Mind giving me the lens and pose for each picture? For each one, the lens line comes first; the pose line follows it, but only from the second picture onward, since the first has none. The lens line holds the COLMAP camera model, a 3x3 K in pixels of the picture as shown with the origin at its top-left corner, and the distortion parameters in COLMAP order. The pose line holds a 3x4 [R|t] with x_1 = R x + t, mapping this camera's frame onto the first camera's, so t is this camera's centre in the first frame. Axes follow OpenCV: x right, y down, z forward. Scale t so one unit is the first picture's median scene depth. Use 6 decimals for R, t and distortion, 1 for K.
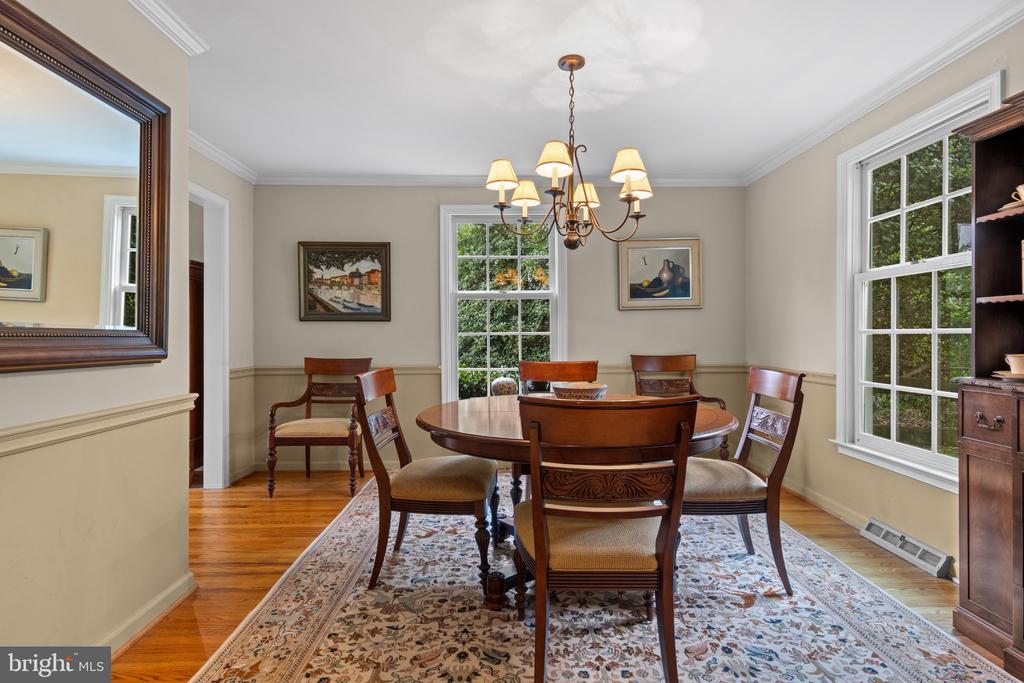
lens RADIAL K [[526.2, 0, 512.4], [0, 526.2, 335.9], [0, 0, 1]] dist [0.012073, -0.003510]
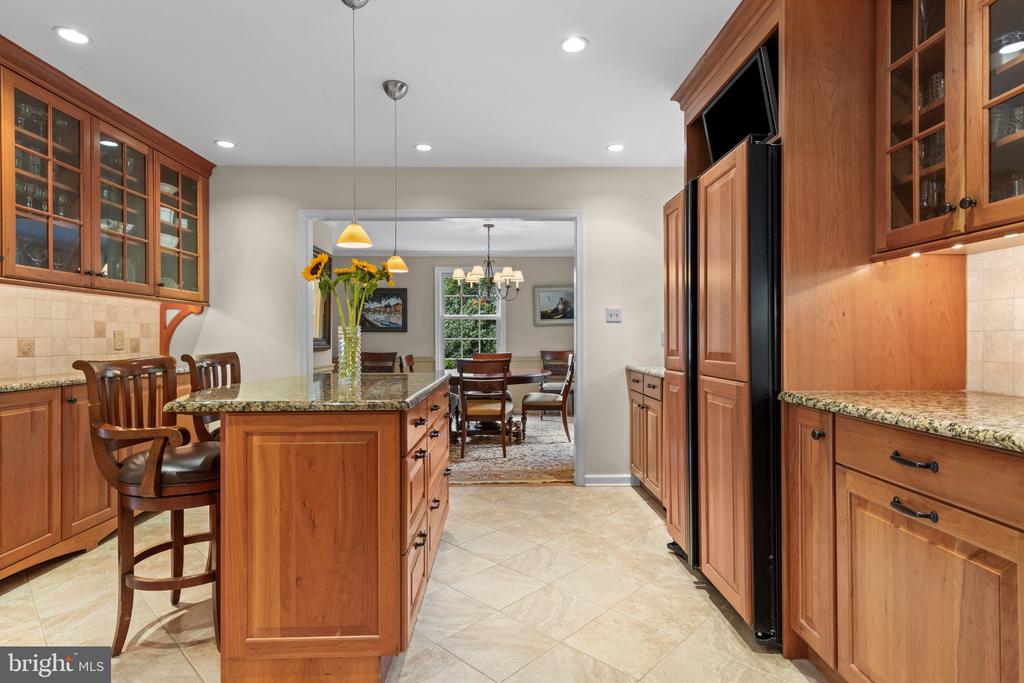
lens RADIAL K [[526.2, 0, 517.1], [0, 526.2, 339.9], [0, 0, 1]] dist [0.012073, -0.003510]
pose [[0.999960, 0.000936, 0.008918, 0.128250], [-0.000952, 0.999998, 0.001843, -0.004623], [-0.008916, -0.001852, 0.999959, -0.803991]]
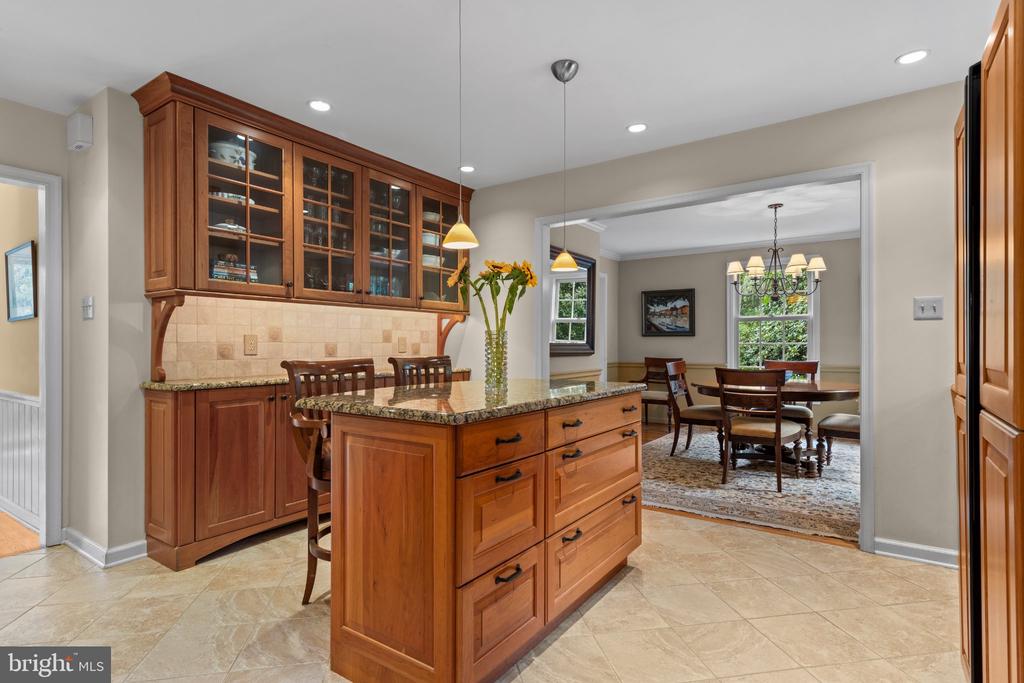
lens RADIAL K [[526.2, 0, 511.6], [0, 526.2, 344.8], [0, 0, 1]] dist [0.012073, -0.003510]
pose [[0.808546, 0.002852, -0.588426, 0.276718], [-0.001337, 0.999995, 0.003009, -0.005309], [0.588432, -0.001646, 0.808545, -0.674504]]
